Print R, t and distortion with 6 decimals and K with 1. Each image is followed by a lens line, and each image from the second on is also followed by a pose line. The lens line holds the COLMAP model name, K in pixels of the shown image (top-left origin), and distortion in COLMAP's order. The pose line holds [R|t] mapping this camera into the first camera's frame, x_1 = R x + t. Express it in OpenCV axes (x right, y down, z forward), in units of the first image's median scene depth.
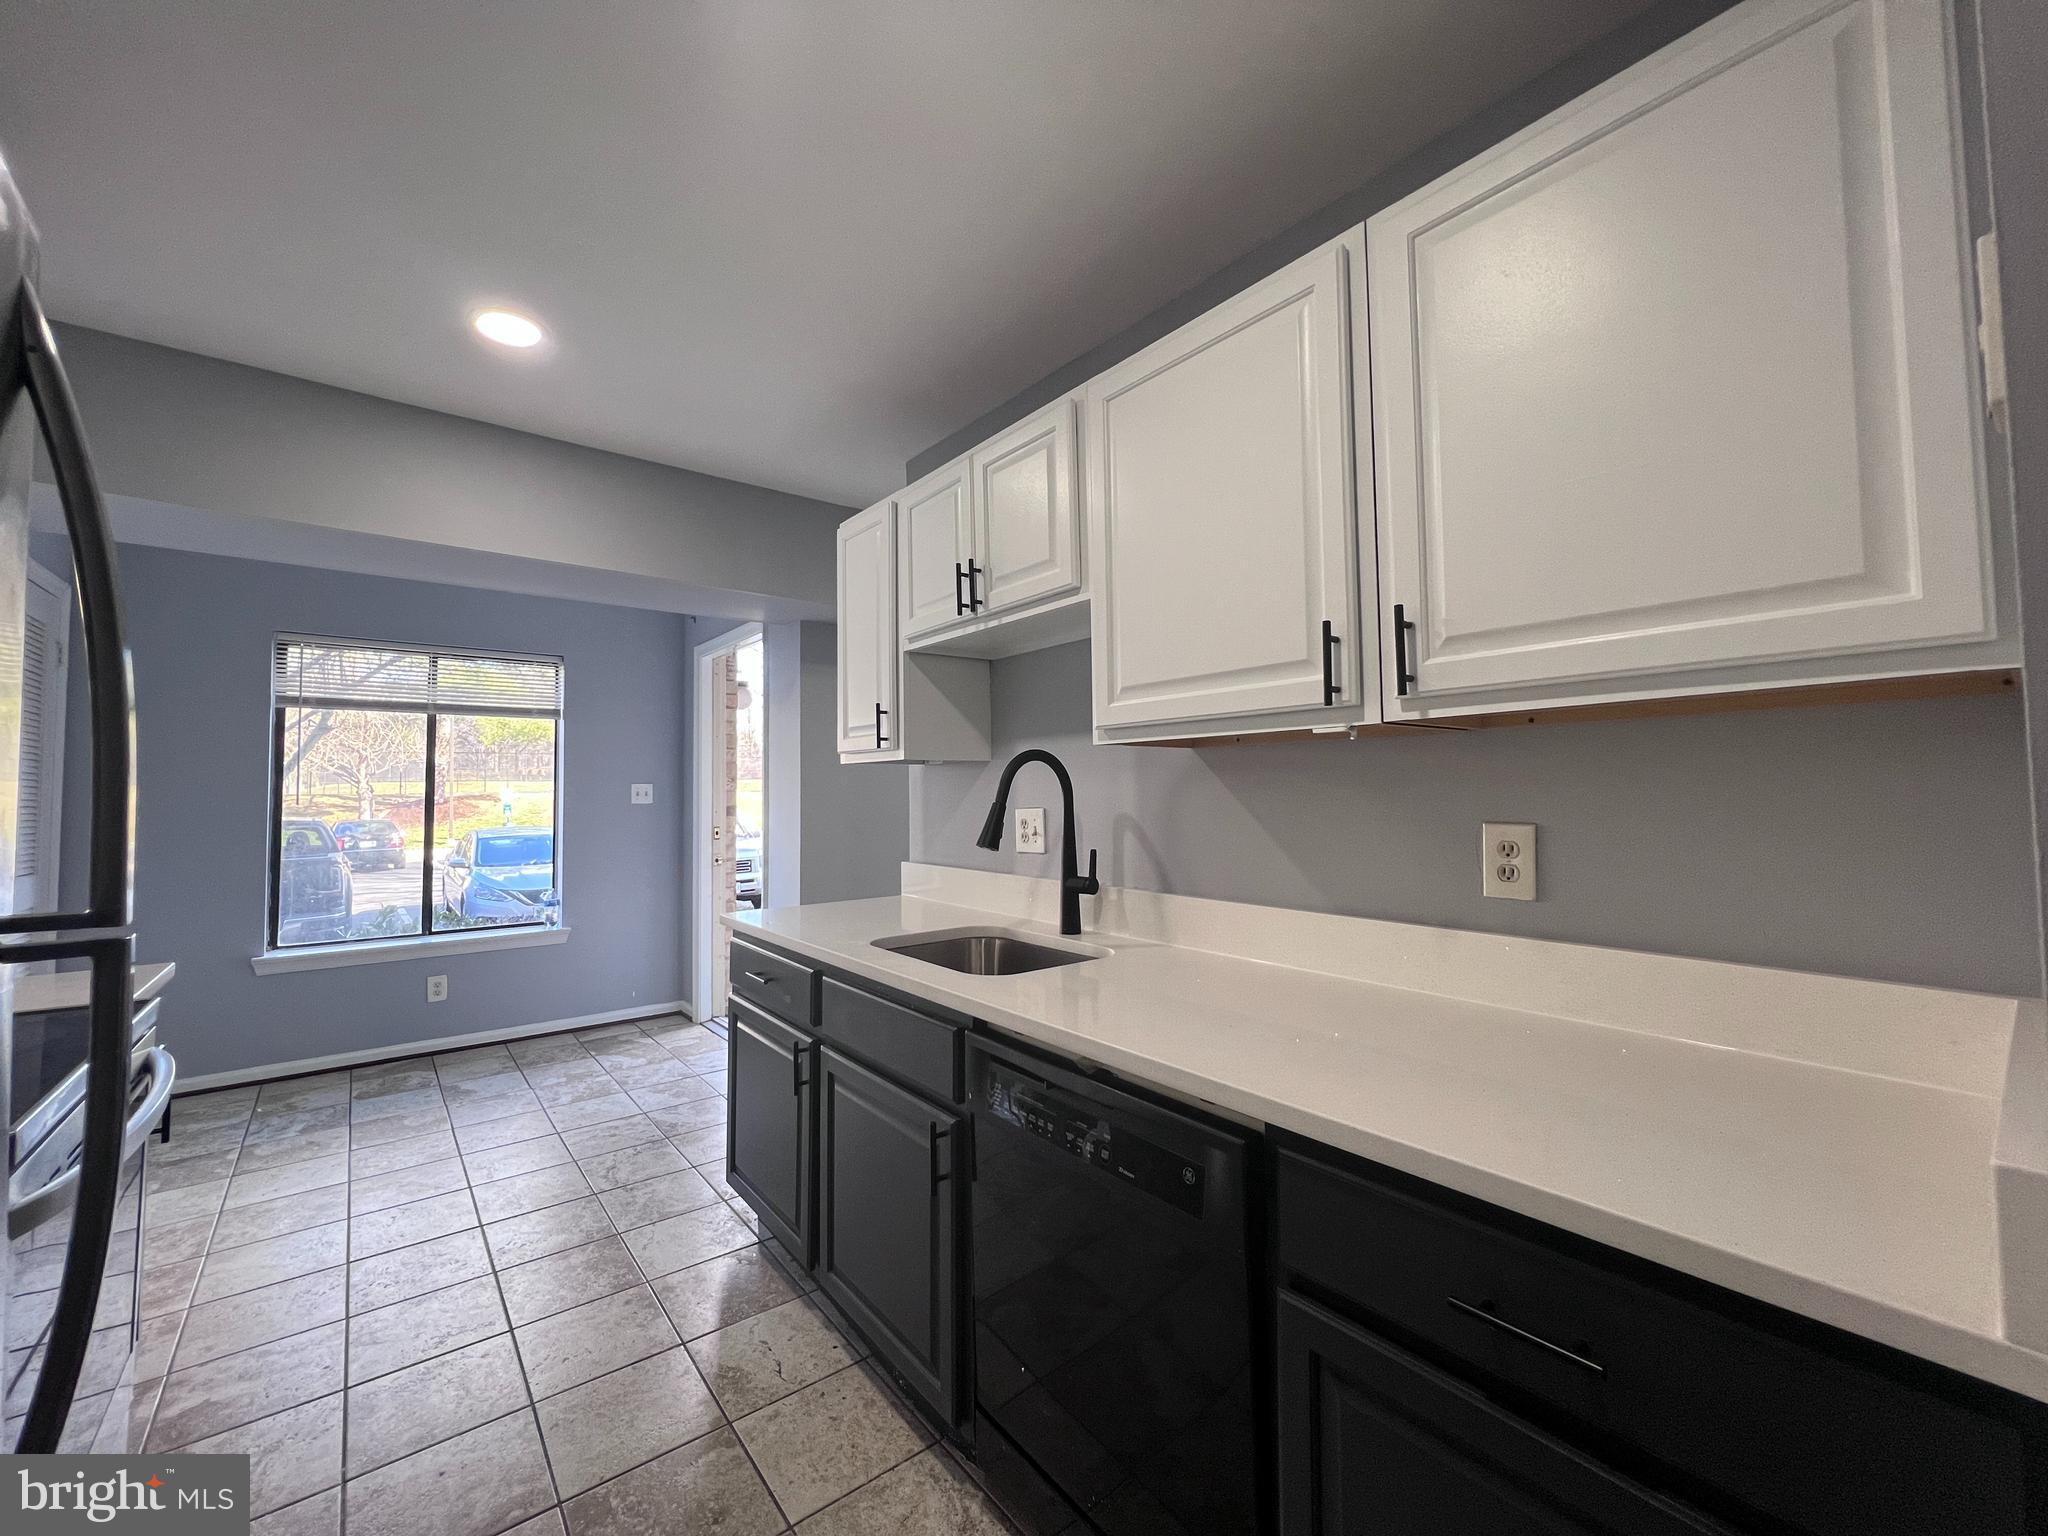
lens RADIAL K [[821.2, 0, 1014.2], [0, 821.2, 754.4], [0, 0, 1]] dist [-0.001426, 0.000867]
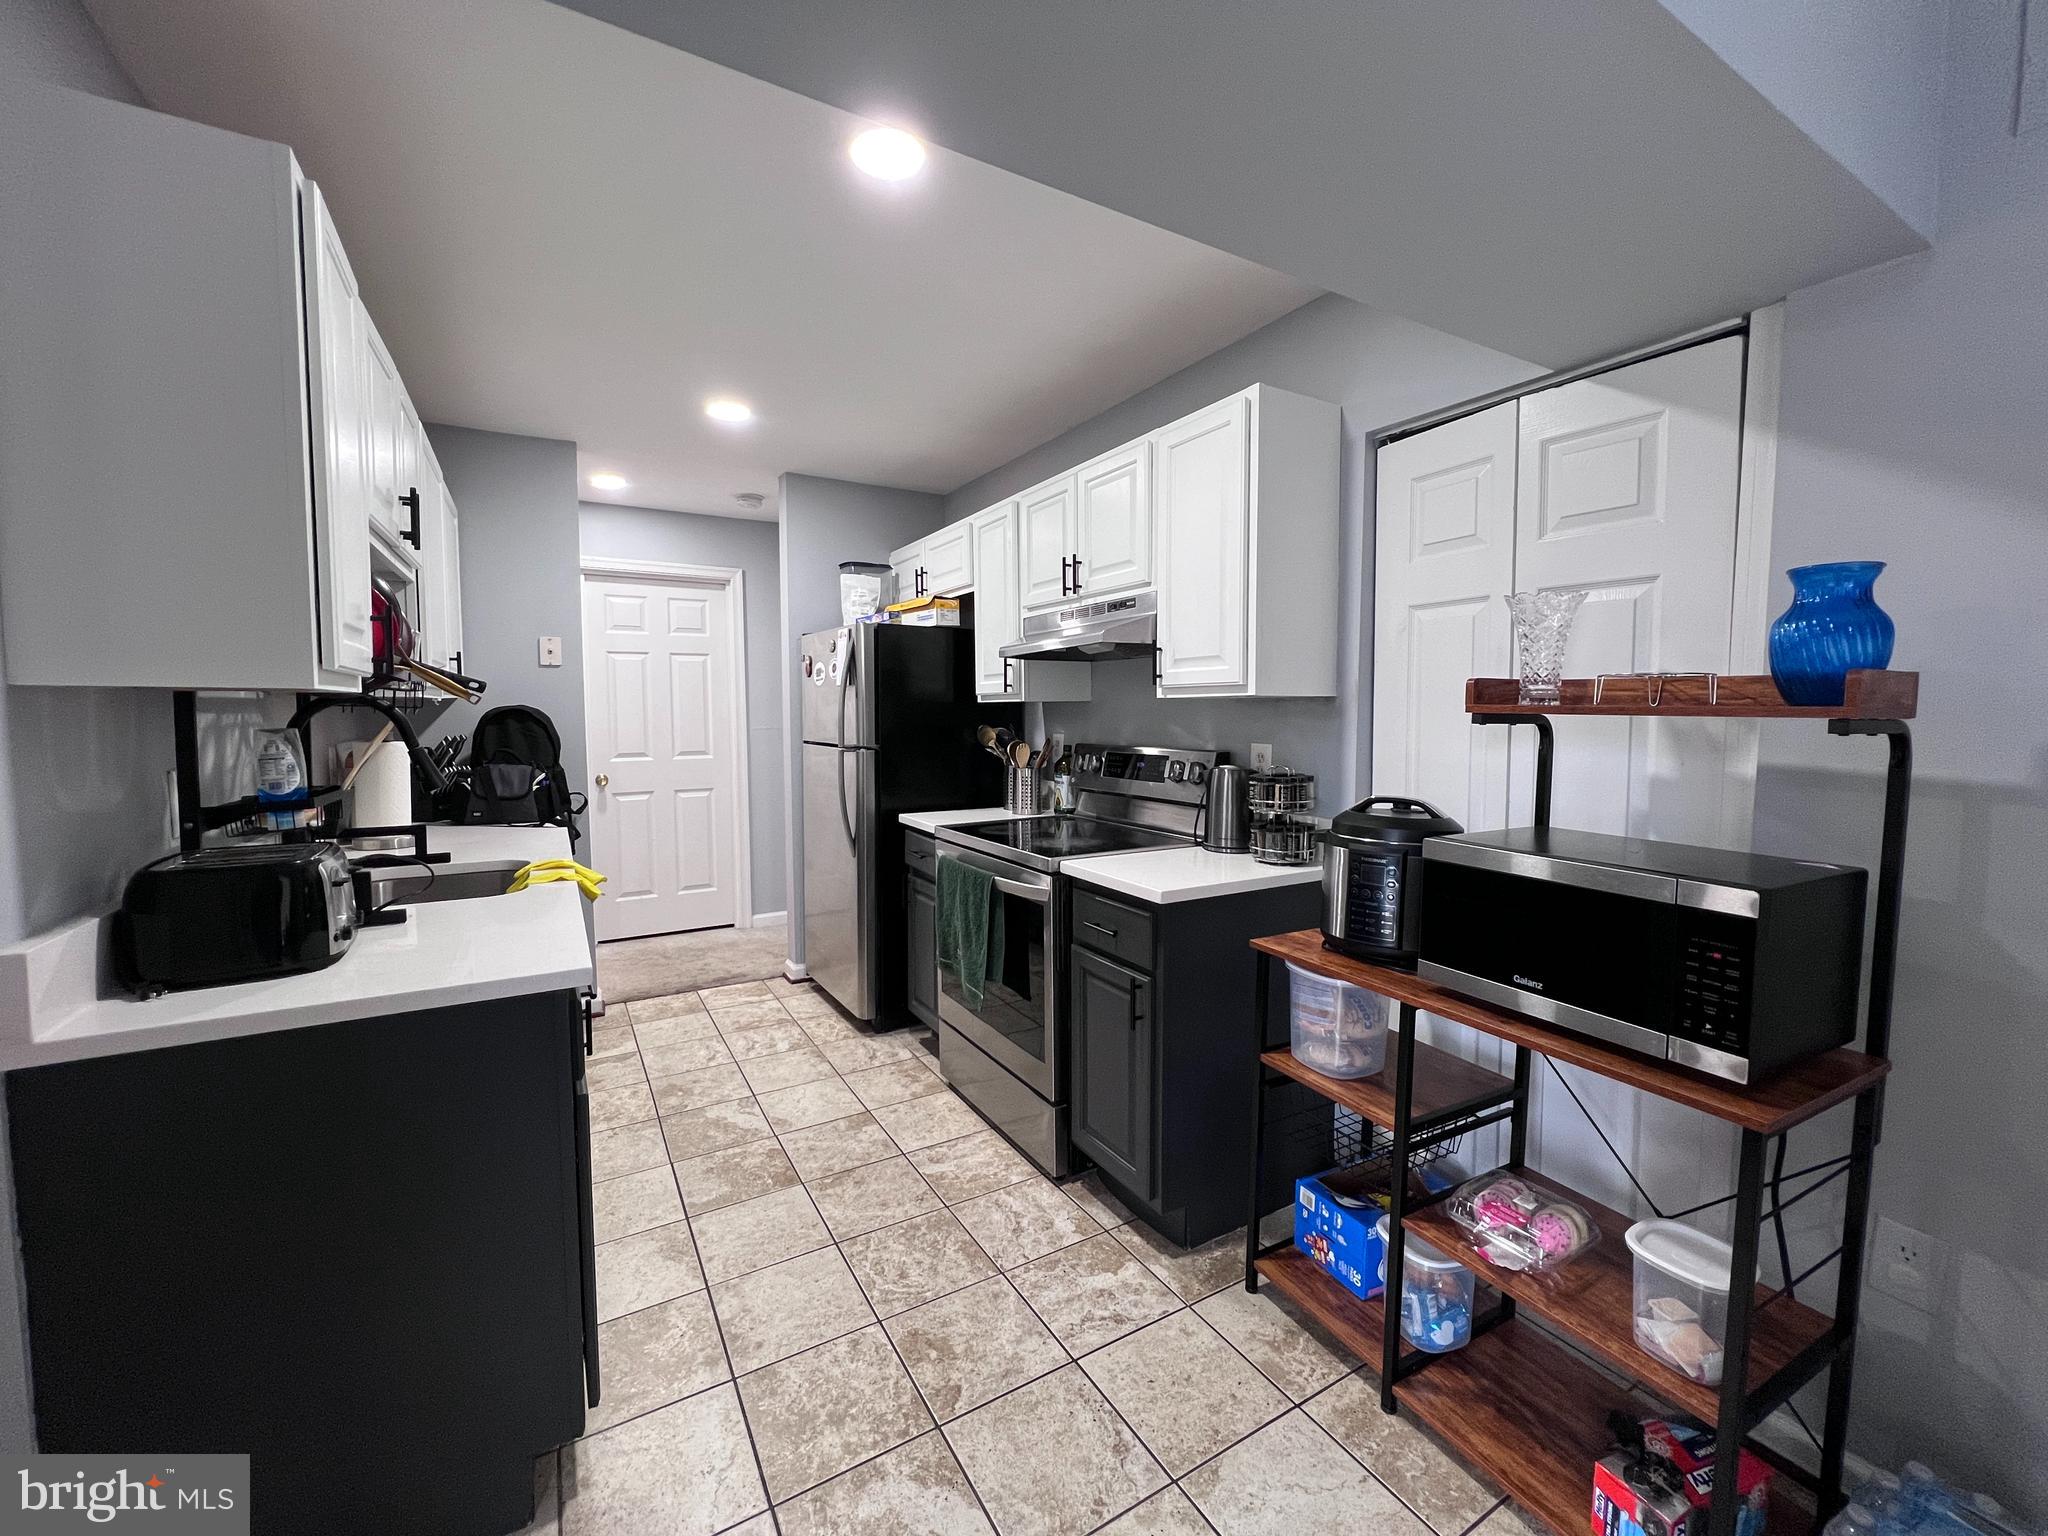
lens RADIAL K [[821.9, 0, 1015.4], [0, 821.9, 757.7], [0, 0, 1]] dist [0.003241, 0.000412]
pose [[-0.988411, 0.001463, 0.151795, -0.938006], [0.003875, 0.999871, 0.015599, 0.062264], [-0.151753, 0.016007, -0.988289, 1.946617]]
